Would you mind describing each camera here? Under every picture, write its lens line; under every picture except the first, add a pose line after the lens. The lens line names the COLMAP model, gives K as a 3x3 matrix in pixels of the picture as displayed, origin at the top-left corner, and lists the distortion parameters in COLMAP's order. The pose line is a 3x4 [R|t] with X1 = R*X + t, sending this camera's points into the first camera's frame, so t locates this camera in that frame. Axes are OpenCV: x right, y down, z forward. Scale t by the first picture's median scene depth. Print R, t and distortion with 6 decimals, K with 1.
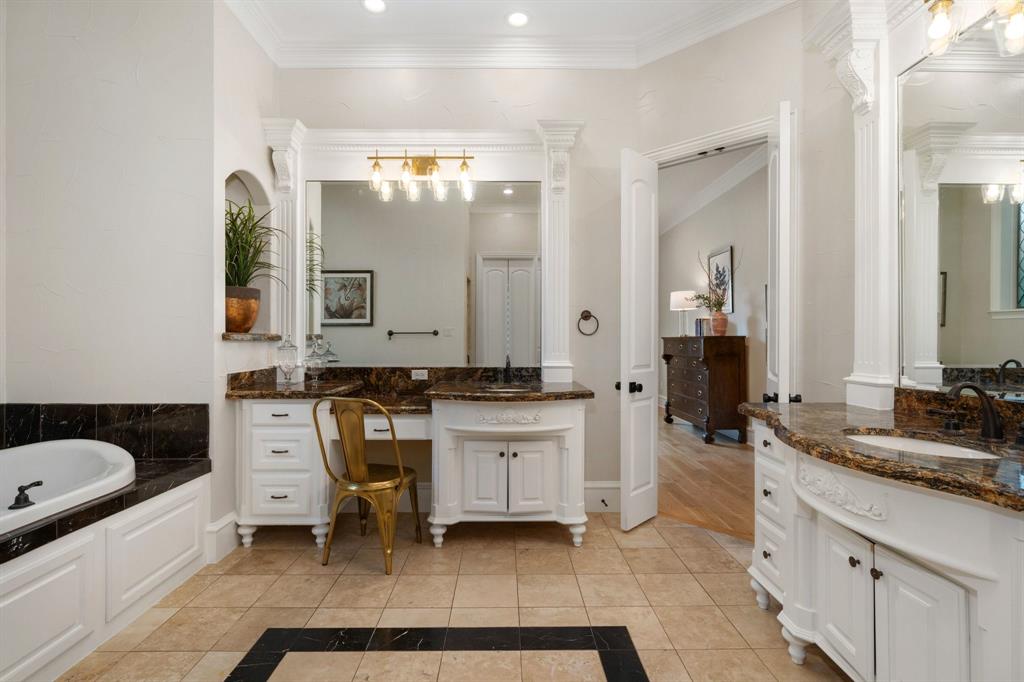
lens RADIAL K [[450.9, 0, 515.6], [0, 450.9, 337.7], [0, 0, 1]] dist [-0.000578, -0.000056]
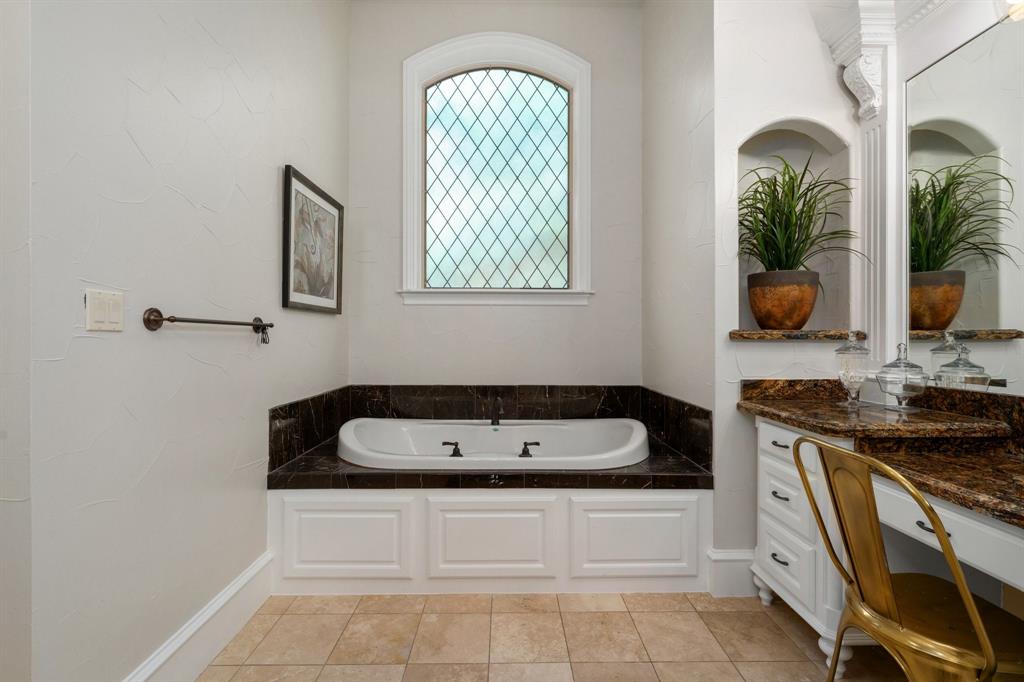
lens RADIAL K [[450.9, 0, 515.6], [0, 450.9, 337.7], [0, 0, 1]] dist [-0.000578, -0.000056]
pose [[0.019707, -0.006023, -0.999788, 0.194573], [-0.001651, 0.999980, -0.006056, 0.008999], [0.999804, 0.001770, 0.019697, 0.601571]]
